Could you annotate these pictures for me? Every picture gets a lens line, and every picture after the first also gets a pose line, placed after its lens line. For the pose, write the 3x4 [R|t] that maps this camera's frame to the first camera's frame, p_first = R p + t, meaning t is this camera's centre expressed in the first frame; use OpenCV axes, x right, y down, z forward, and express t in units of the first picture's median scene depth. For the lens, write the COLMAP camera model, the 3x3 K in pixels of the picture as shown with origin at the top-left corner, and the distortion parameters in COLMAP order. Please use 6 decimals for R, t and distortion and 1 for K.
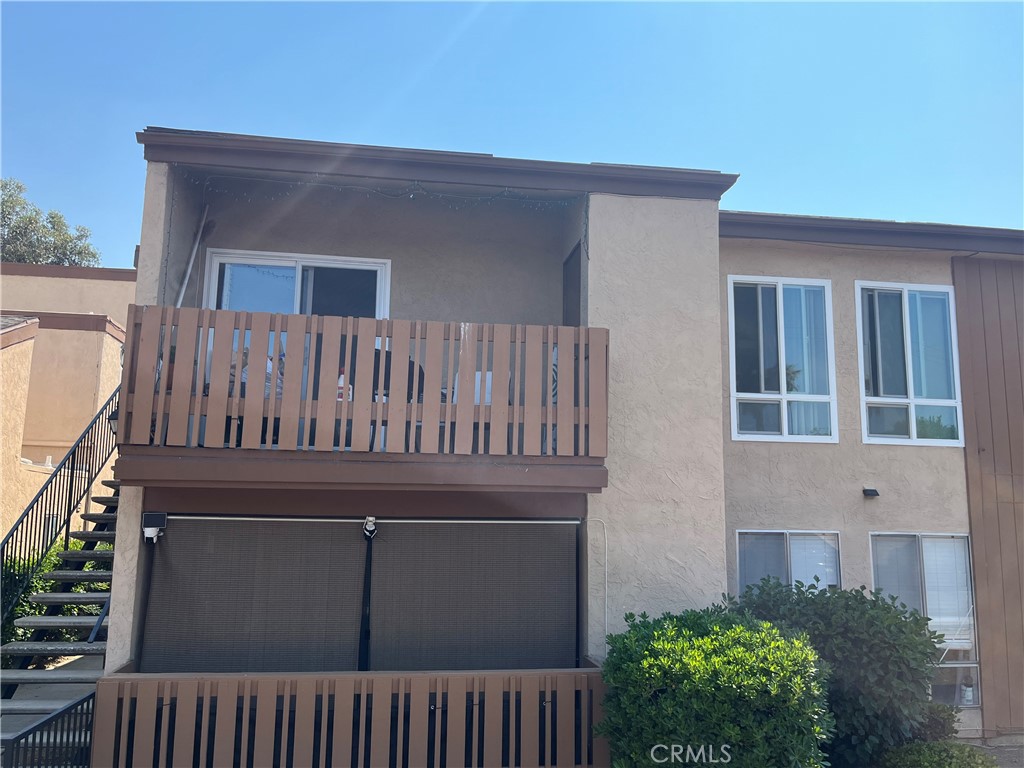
lens RADIAL K [[793.1, 0, 512.0], [0, 793.1, 384.0], [0, 0, 1]] dist [0.002952, 0.002831]
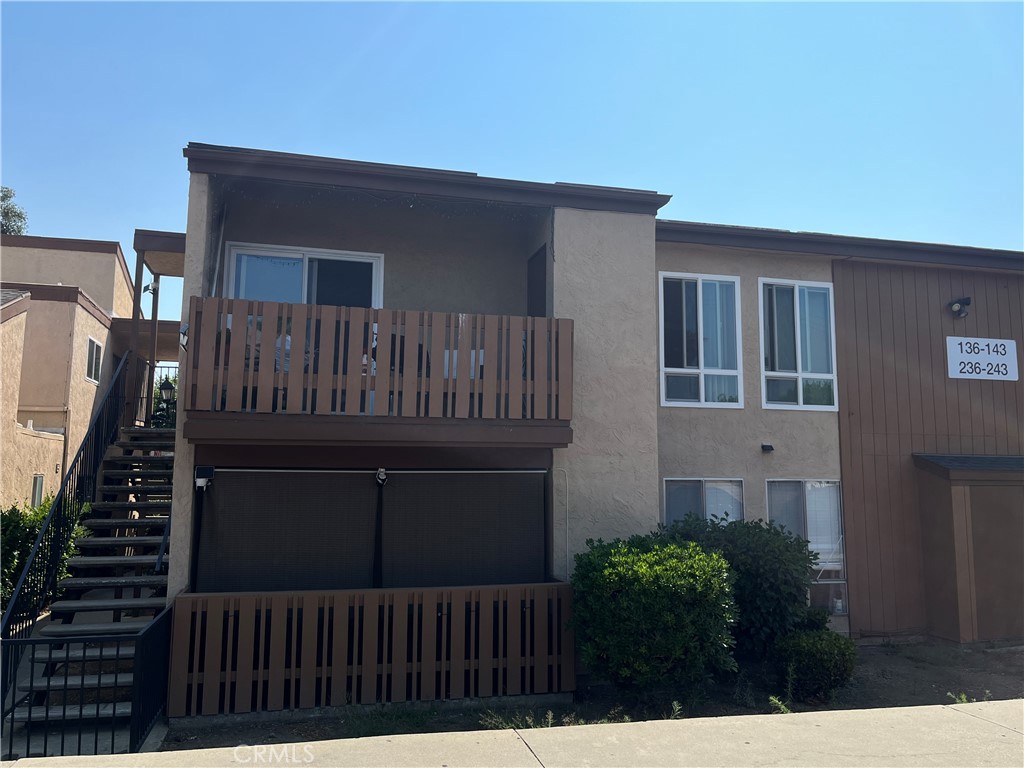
lens RADIAL K [[806.2, 0, 513.8], [0, 806.2, 367.6], [0, 0, 1]] dist [-0.000449, -0.000440]
pose [[0.992929, 0.005709, 0.118570, -0.116225], [-0.008855, 0.999622, 0.026027, -0.022902], [-0.118376, -0.026893, 0.992605, -0.254059]]
